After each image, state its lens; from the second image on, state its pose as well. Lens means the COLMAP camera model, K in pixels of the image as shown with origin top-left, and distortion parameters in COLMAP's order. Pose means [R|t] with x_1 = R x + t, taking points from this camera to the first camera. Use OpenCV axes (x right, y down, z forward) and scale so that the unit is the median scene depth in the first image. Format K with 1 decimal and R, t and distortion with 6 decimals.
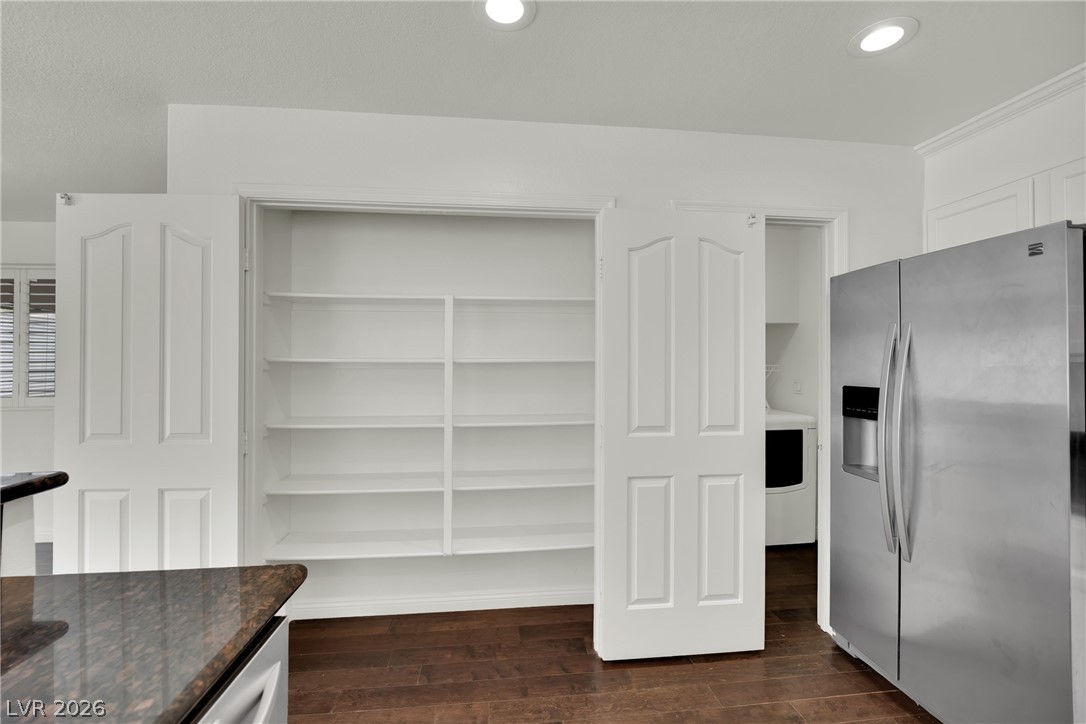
lens RADIAL K [[446.4, 0, 550.6], [0, 446.4, 369.6], [0, 0, 1]] dist [-0.014816, -0.000669]
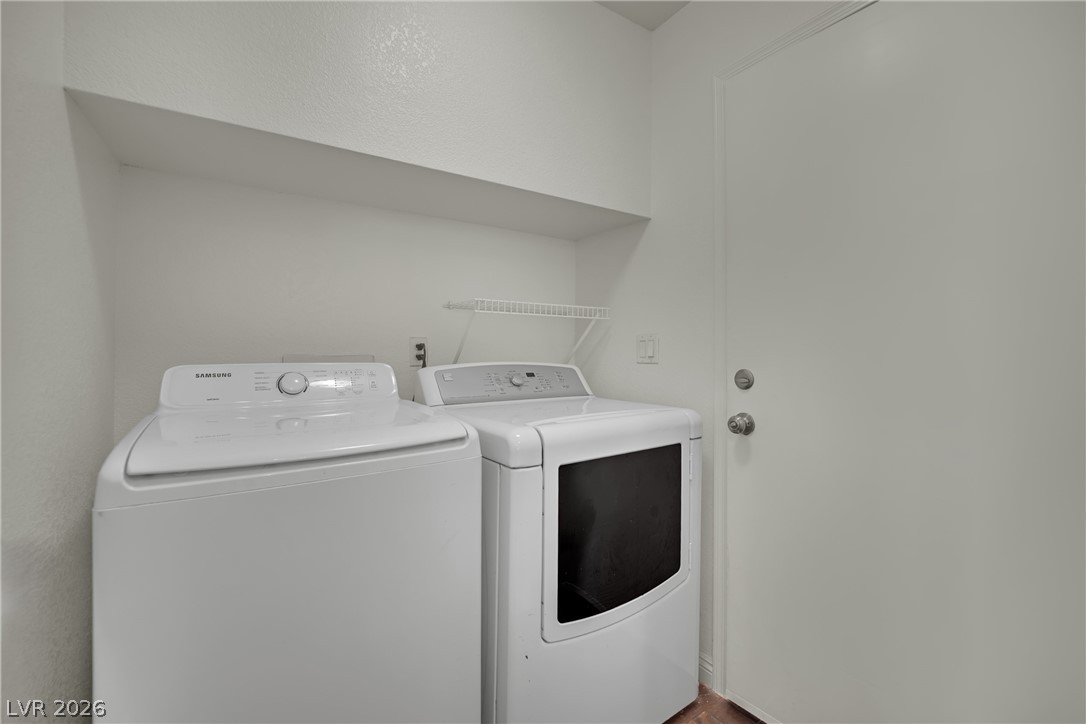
lens RADIAL K [[446.4, 0, 552.0], [0, 446.4, 358.6], [0, 0, 1]] dist [-0.014816, -0.000669]
pose [[0.895747, -0.001504, 0.444562, 0.260884], [0.008402, 0.999873, -0.013546, 0.057208], [-0.444485, 0.015869, 0.895646, 0.642484]]
